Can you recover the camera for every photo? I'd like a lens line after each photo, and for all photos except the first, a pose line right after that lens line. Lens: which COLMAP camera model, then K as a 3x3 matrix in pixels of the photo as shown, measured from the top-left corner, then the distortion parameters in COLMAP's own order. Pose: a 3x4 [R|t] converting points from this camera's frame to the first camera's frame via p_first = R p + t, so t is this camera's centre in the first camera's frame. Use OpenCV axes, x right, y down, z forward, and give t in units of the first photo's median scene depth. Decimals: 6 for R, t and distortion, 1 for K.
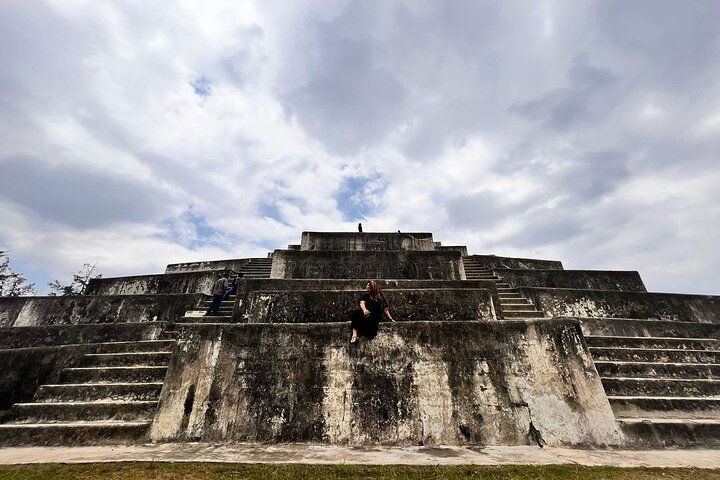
lens RADIAL K [[286.1, 0, 357.5], [0, 286.1, 232.4], [0, 0, 1]] dist [-0.001314, -0.000097]
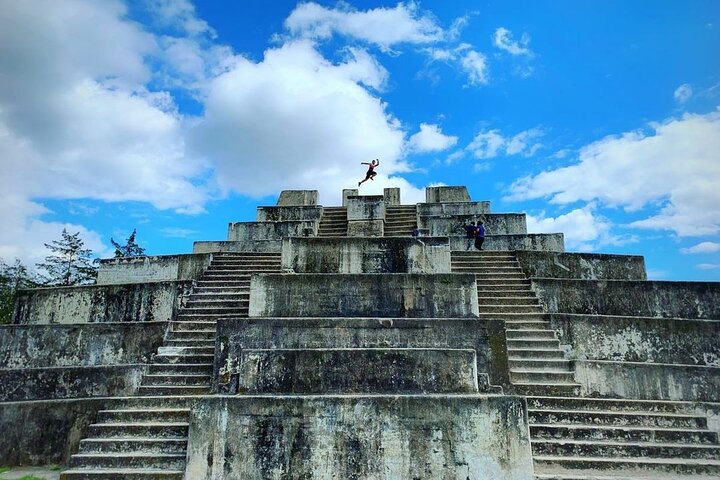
lens RADIAL K [[545.6, 0, 350.0], [0, 545.6, 212.0], [0, 0, 1]] dist [0.037504, -0.051750]
pose [[0.998770, -0.006055, -0.049218, 0.174224], [0.015542, 0.980728, 0.194757, -0.930510], [0.047090, -0.195282, 0.979616, -1.142482]]
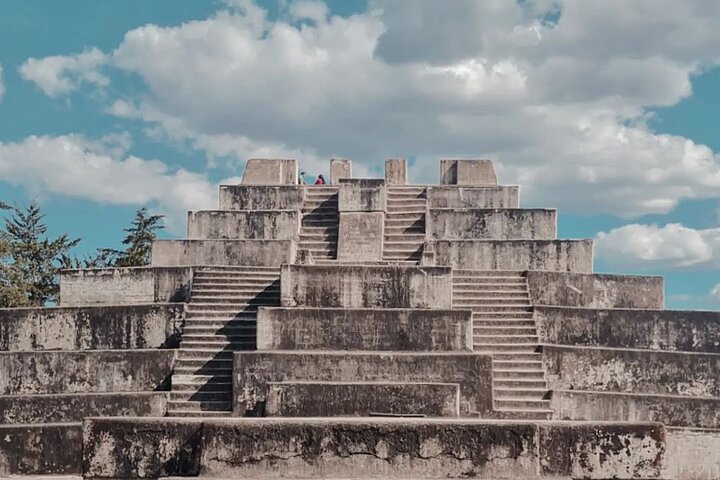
lens RADIAL K [[1207.5, 0, 360.0], [0, 1207.5, 240.0], [0, 0, 1]] dist [-0.019766, -0.061974]
pose [[0.999918, 0.012818, -0.000037, 0.042579], [-0.011951, 0.933341, 0.358792, -3.185412], [0.004633, -0.358762, 0.933418, -5.160448]]
